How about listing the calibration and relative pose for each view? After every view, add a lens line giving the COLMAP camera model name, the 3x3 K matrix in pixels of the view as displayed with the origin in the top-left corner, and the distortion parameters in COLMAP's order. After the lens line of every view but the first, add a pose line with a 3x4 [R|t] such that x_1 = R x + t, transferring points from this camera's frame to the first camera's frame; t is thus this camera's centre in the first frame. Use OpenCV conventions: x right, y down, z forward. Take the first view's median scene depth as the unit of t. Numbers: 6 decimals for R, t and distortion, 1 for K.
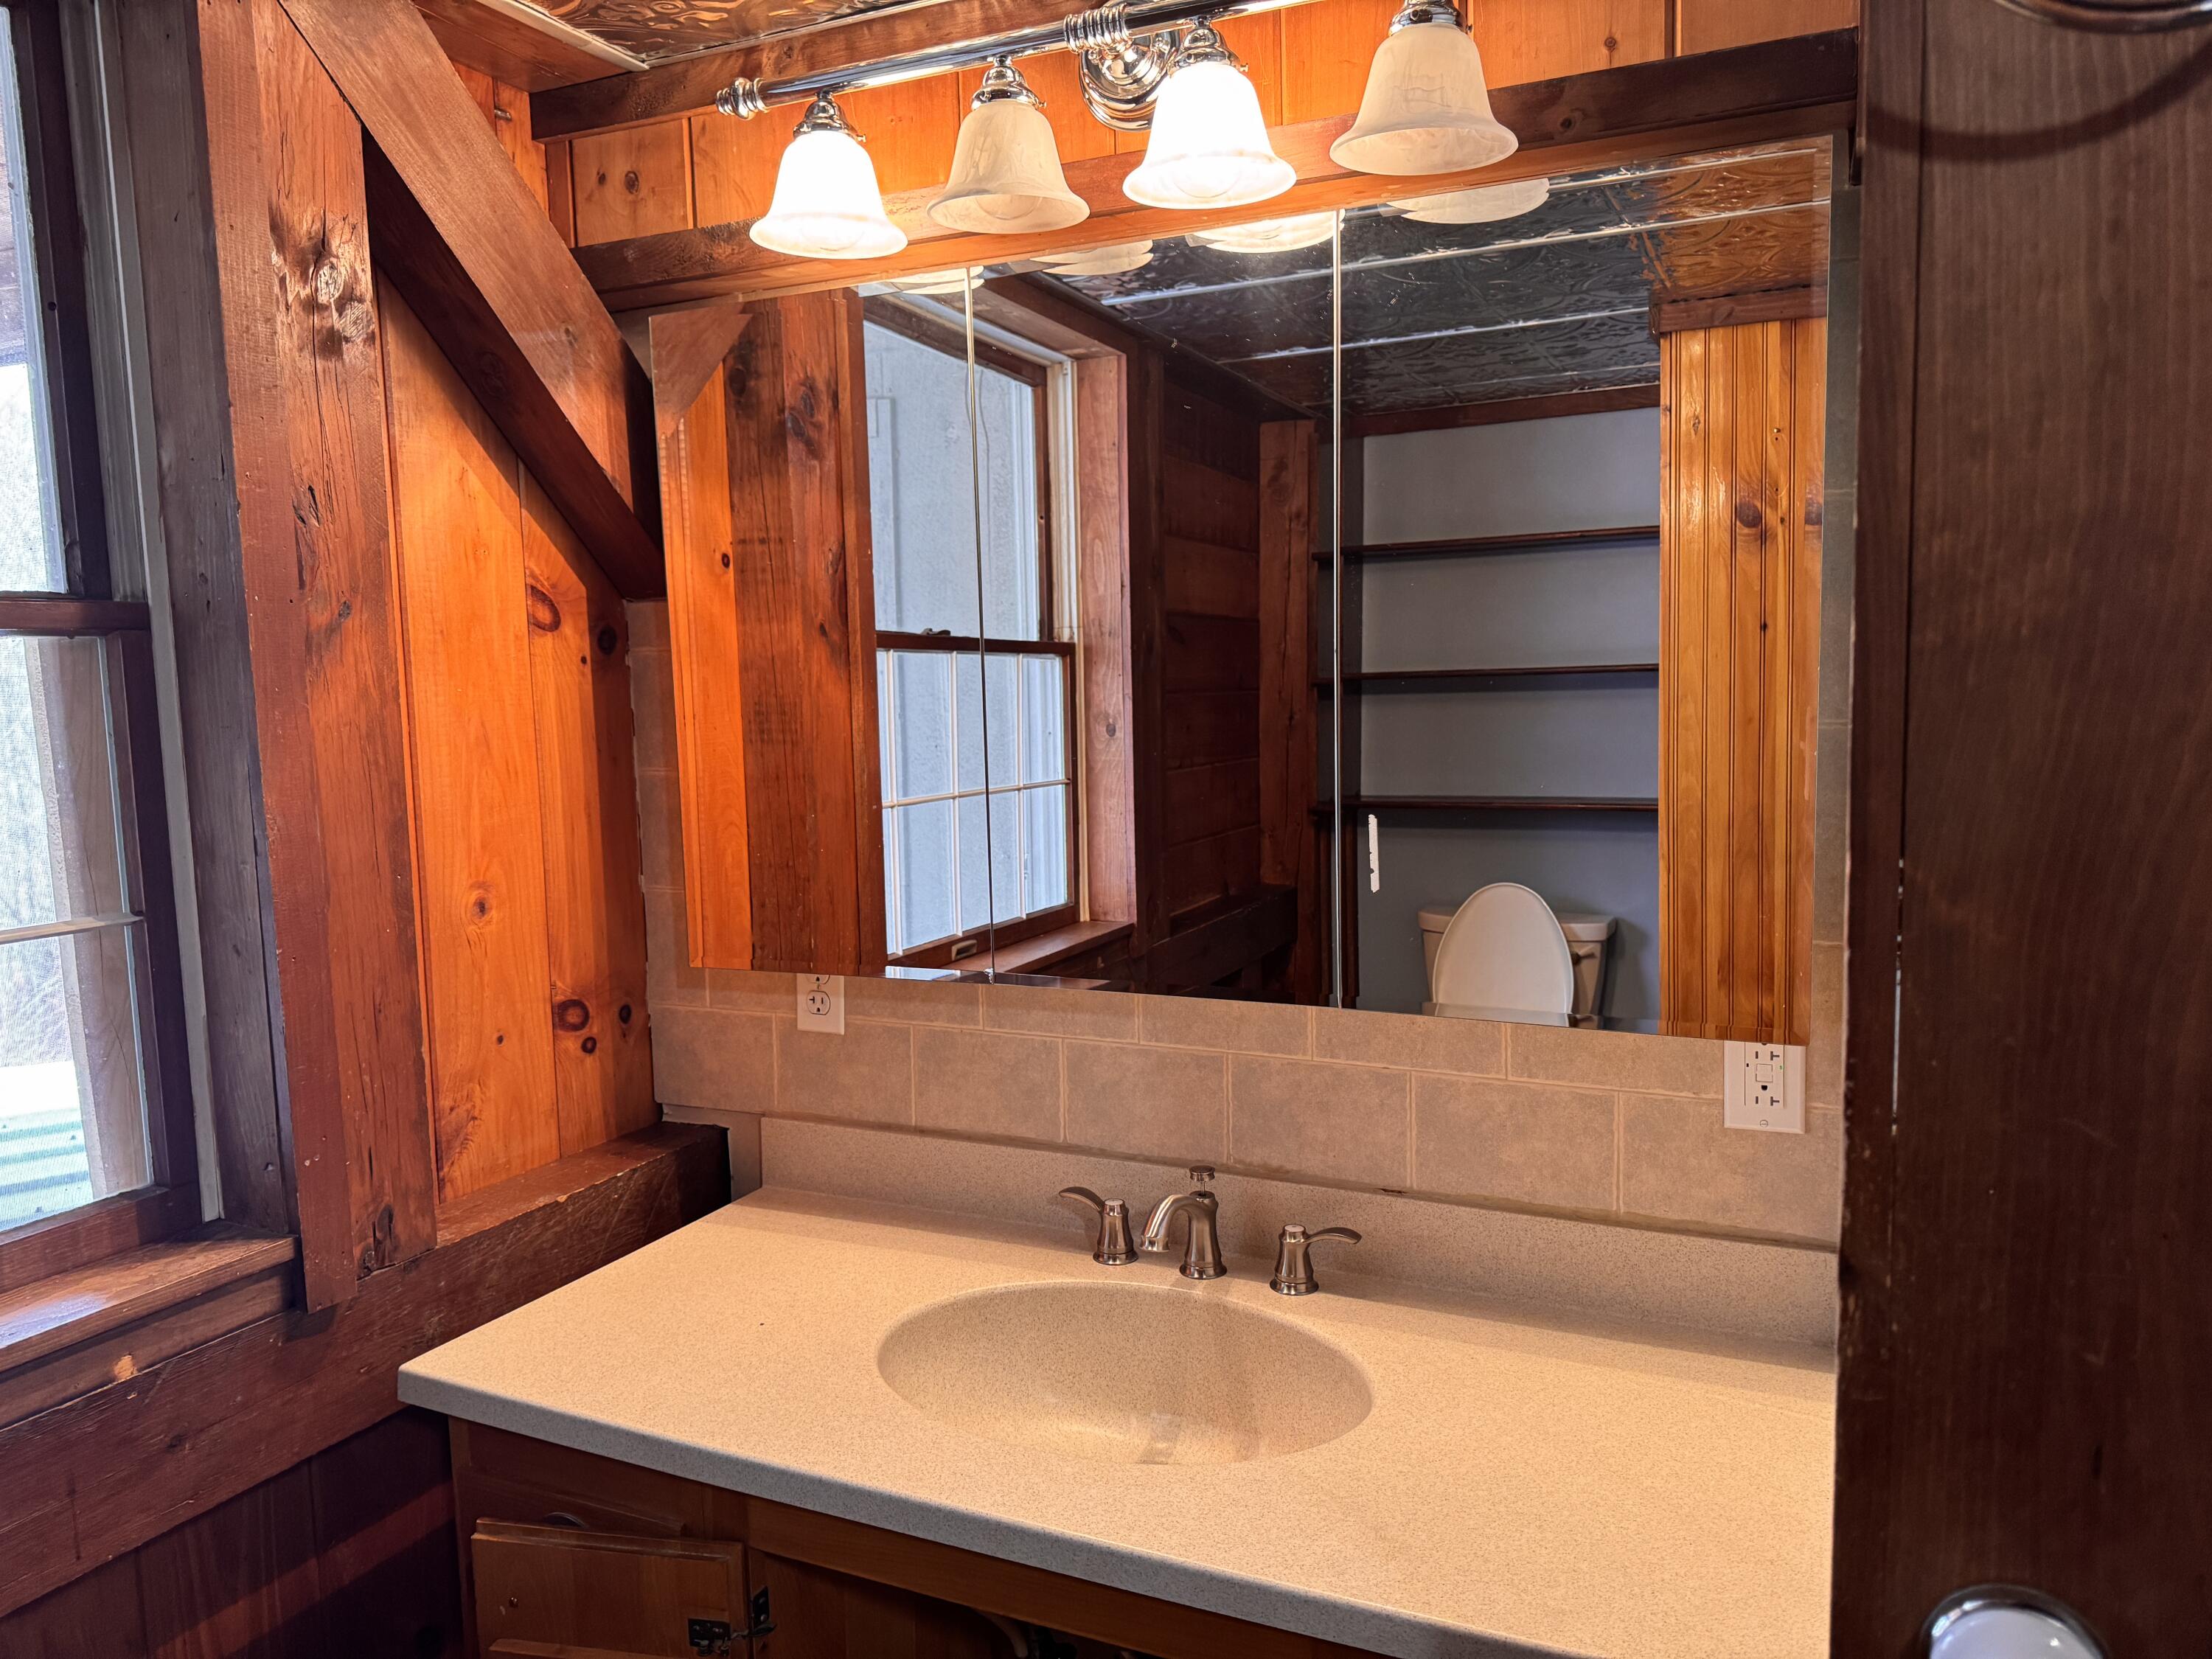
lens RADIAL K [[1553.5, 0, 1114.1], [0, 1553.5, 815.1], [0, 0, 1]] dist [0.082572, -0.089257]
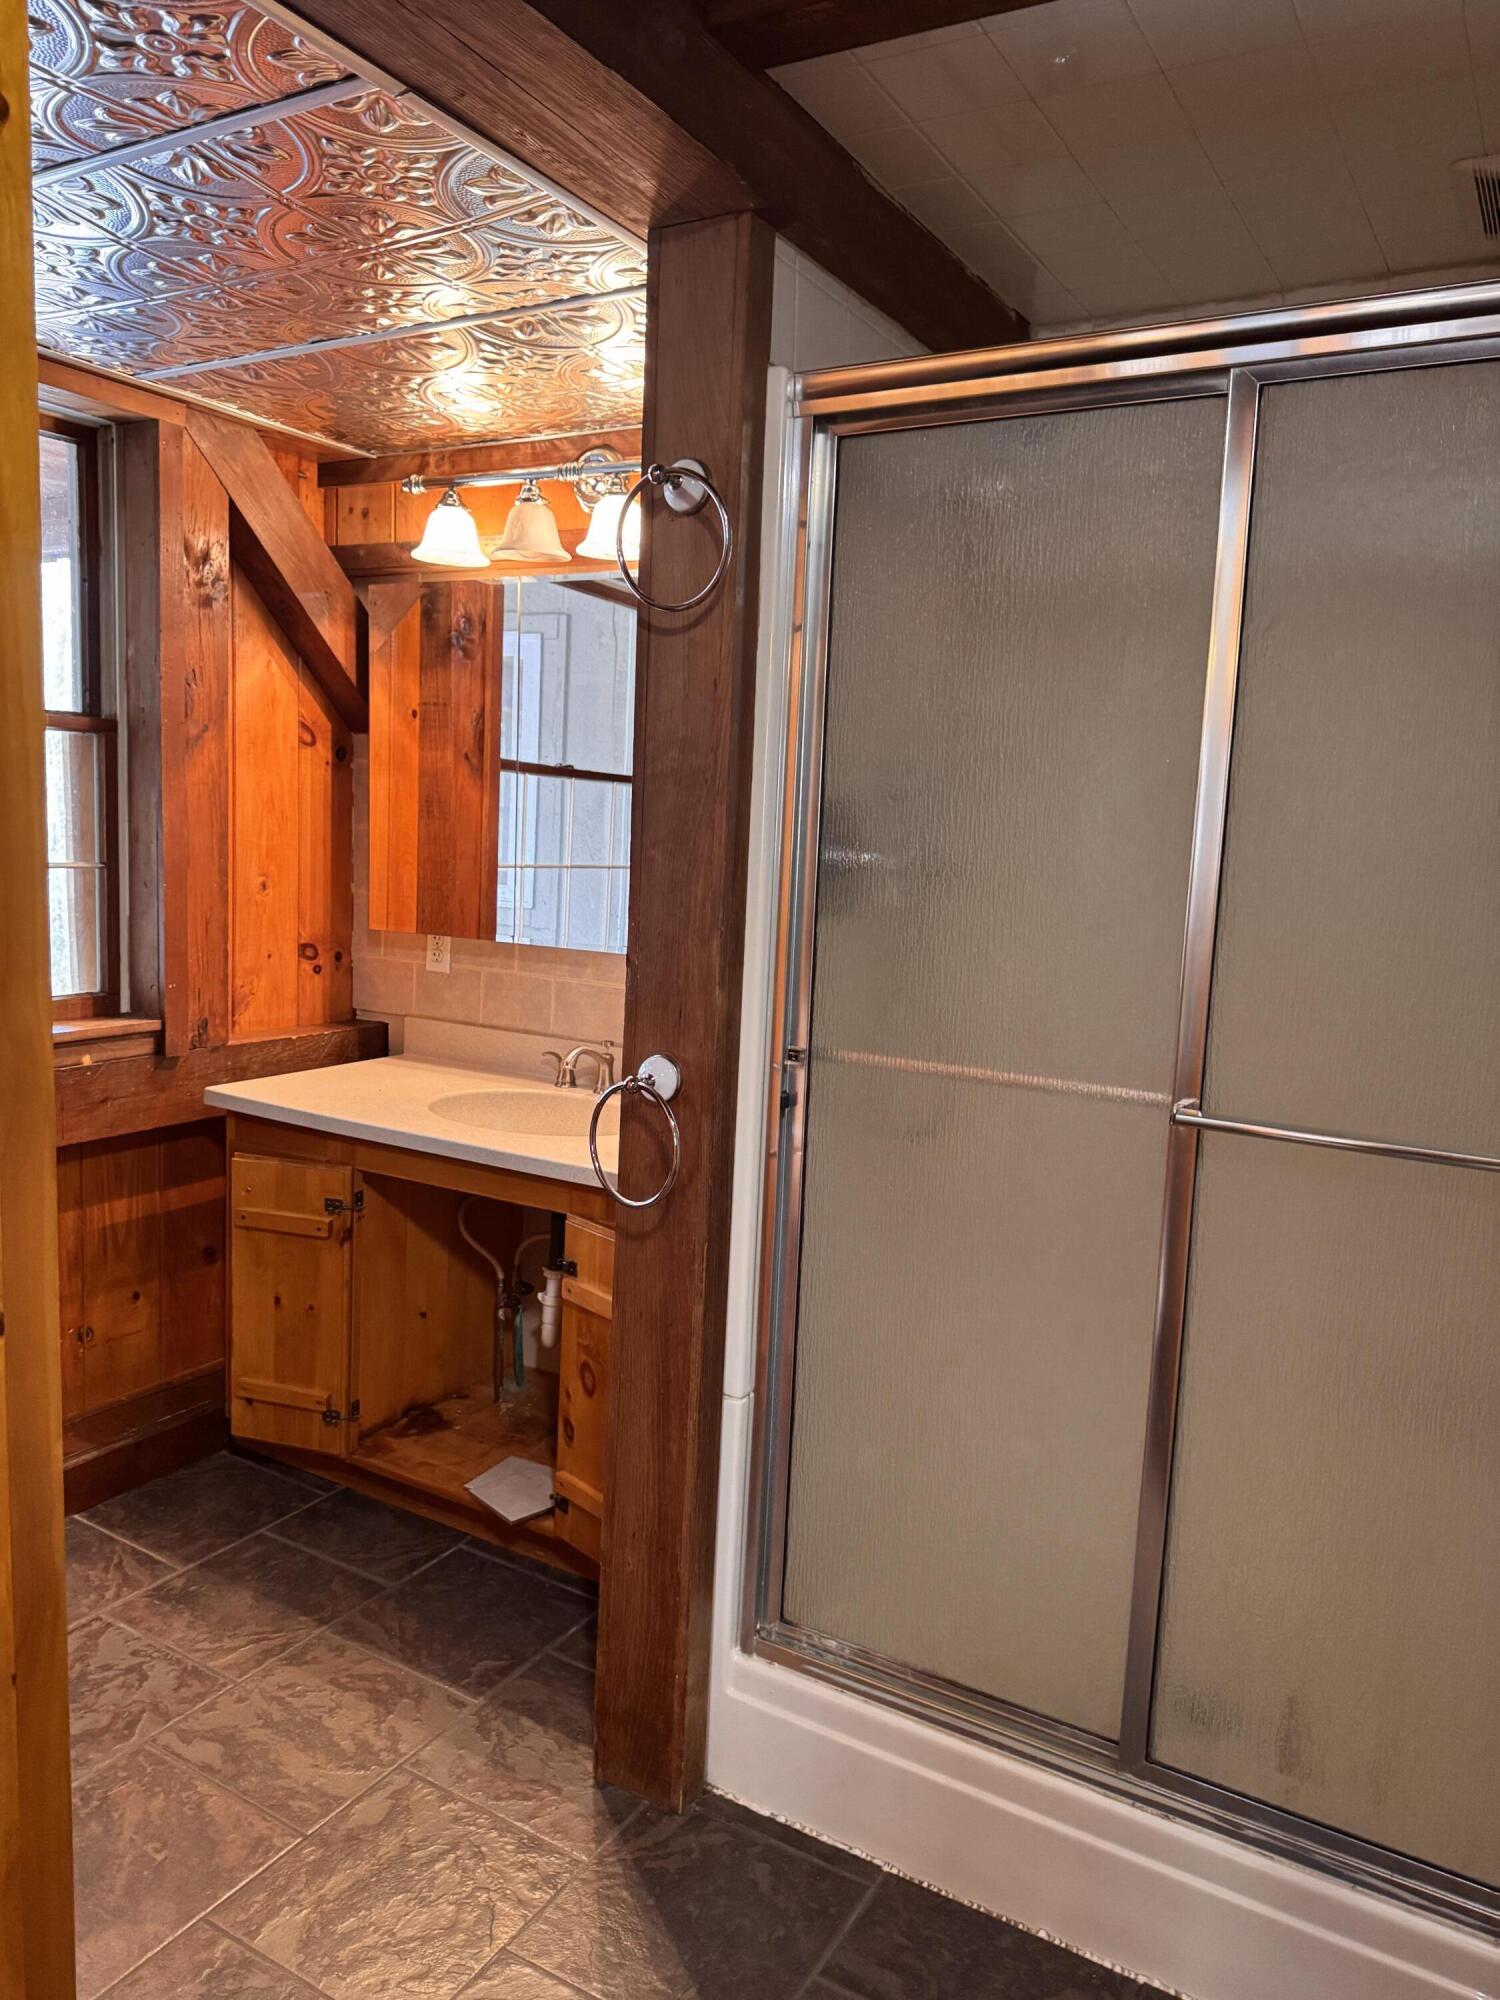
lens RADIAL K [[1404.6, 0, 752.9], [0, 1404.6, 969.8], [0, 0, 1]] dist [0.082572, -0.089257]
pose [[0.993565, 0.077192, -0.082889, 0.384071], [-0.076086, 0.996966, 0.016423, 0.095331], [0.083906, -0.010011, 0.996423, -0.758779]]
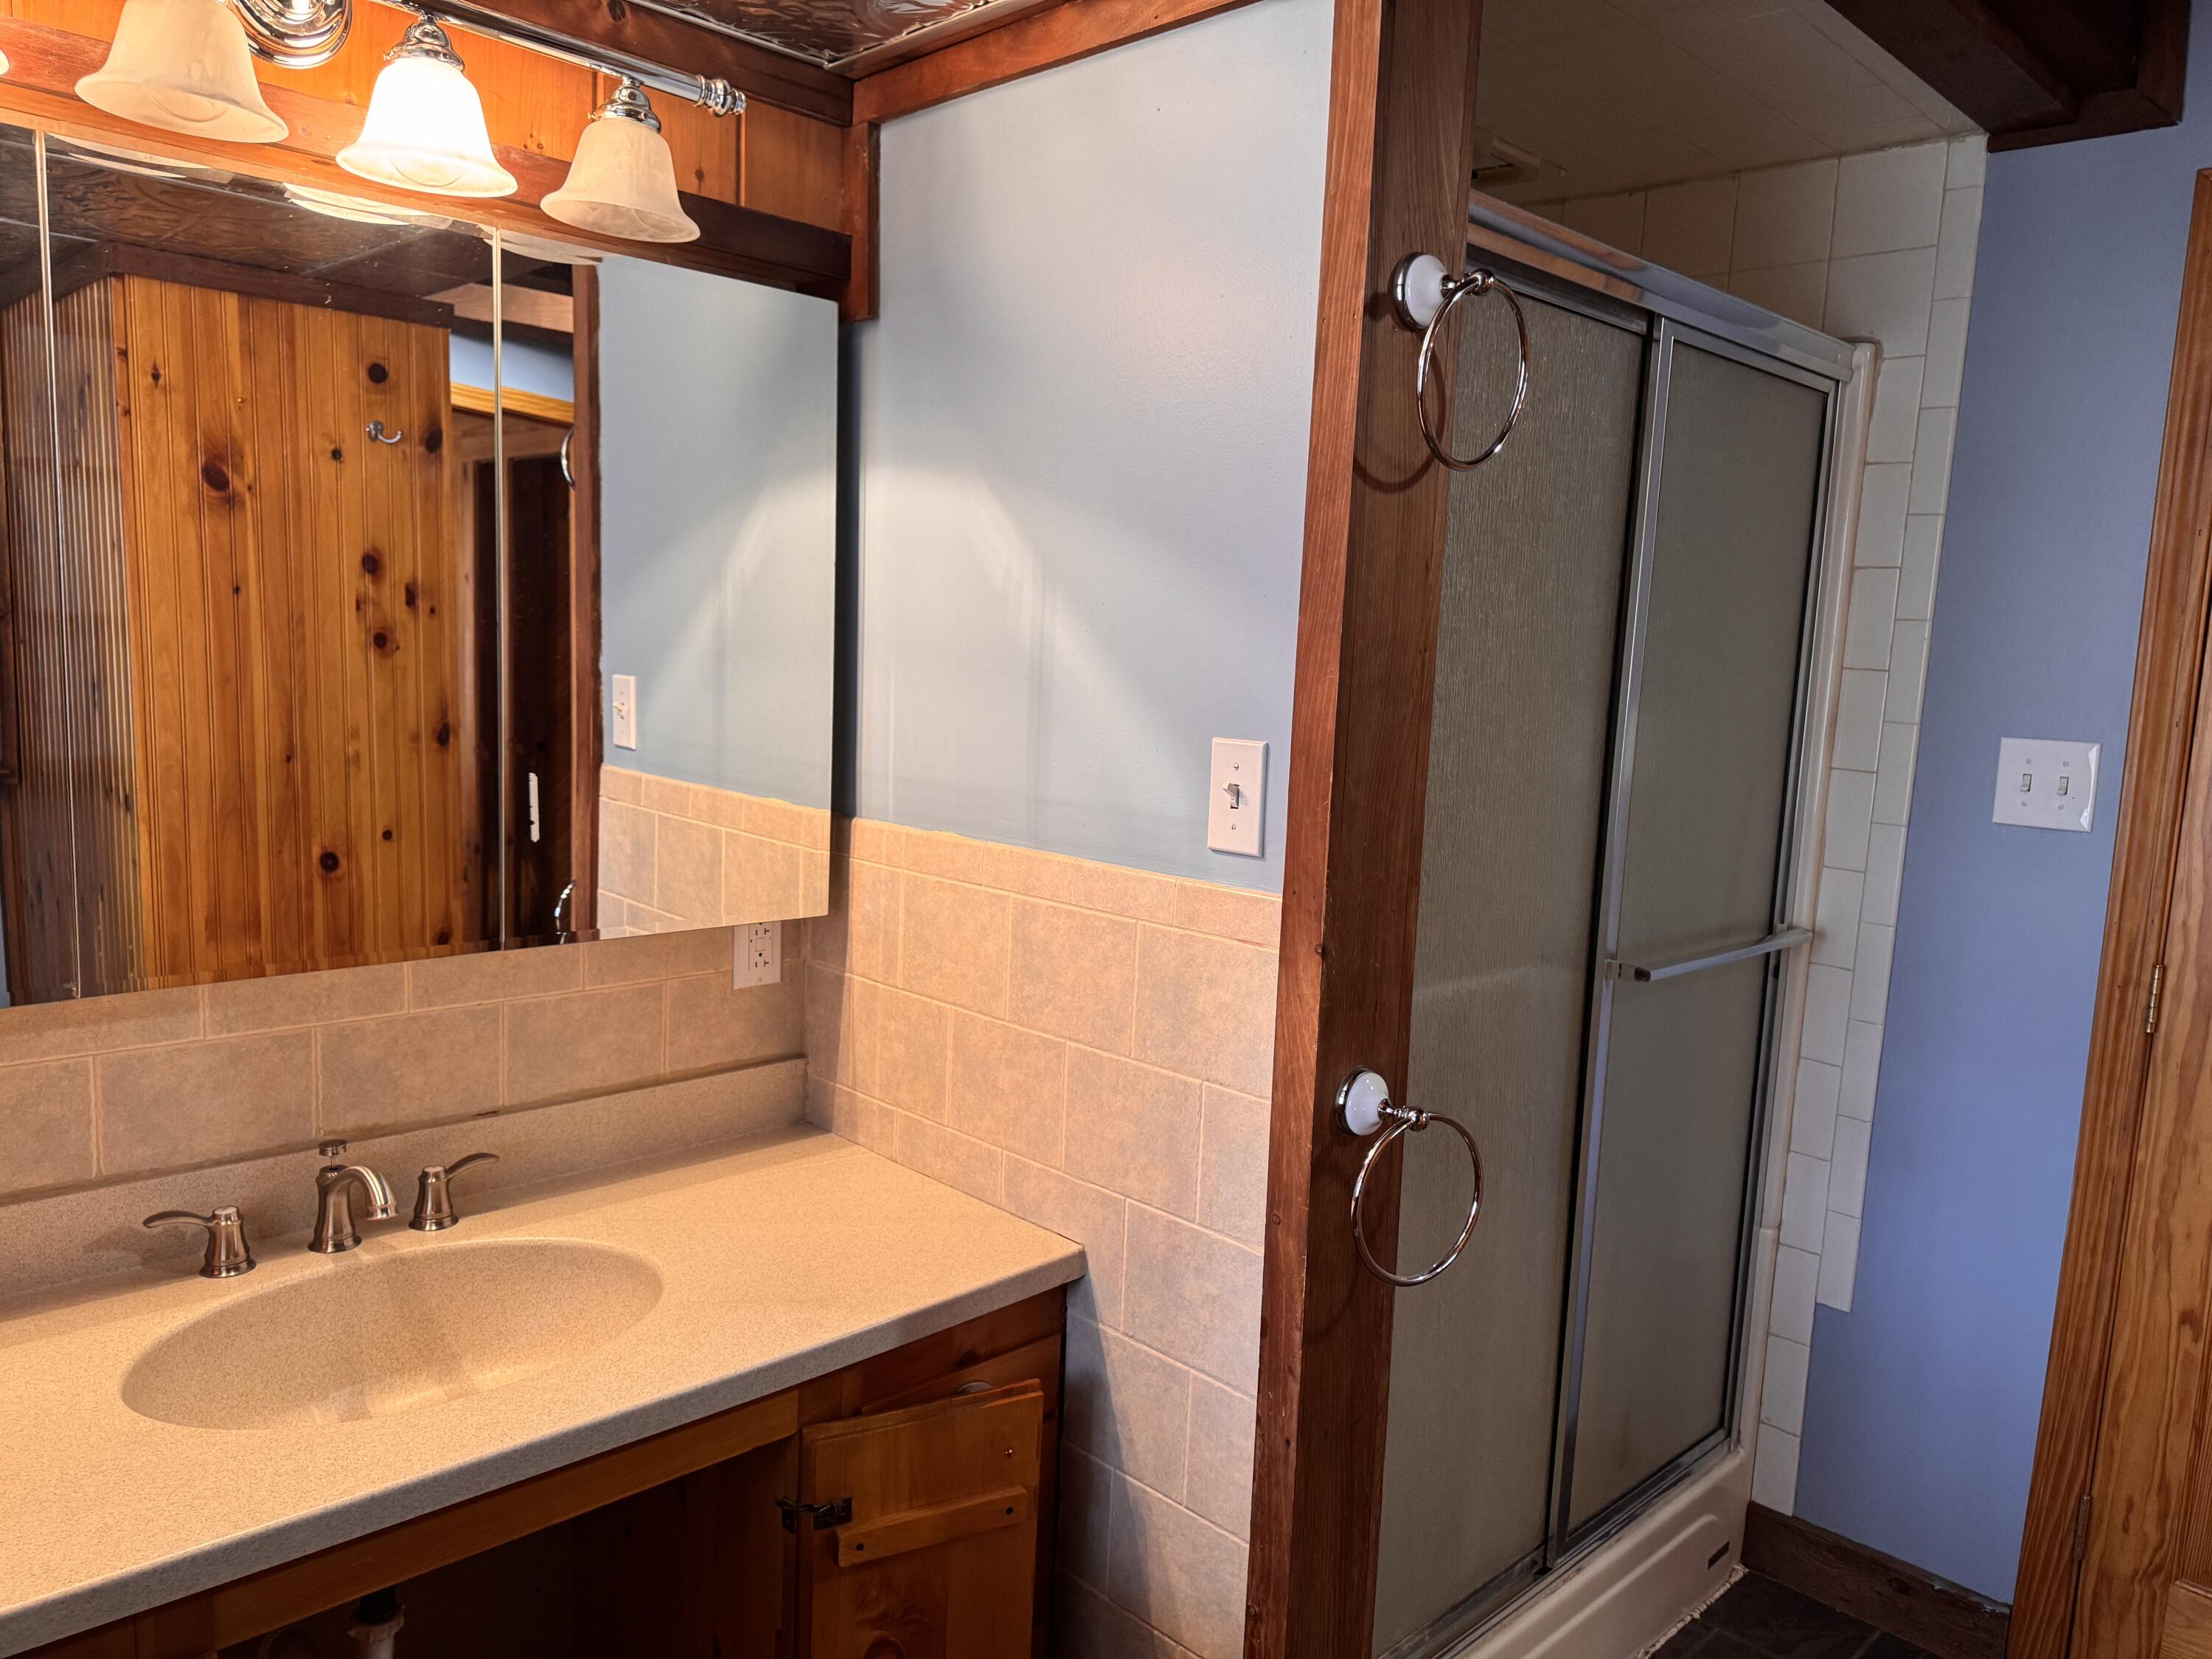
lens RADIAL K [[1553.5, 0, 1118.7], [0, 1553.5, 820.3], [0, 0, 1]] dist [0.082572, -0.089257]
pose [[0.339003, -0.068656, 0.938277, -0.682344], [0.035771, 0.997553, 0.060070, -0.017717], [-0.940105, 0.013200, 0.340630, 0.188309]]
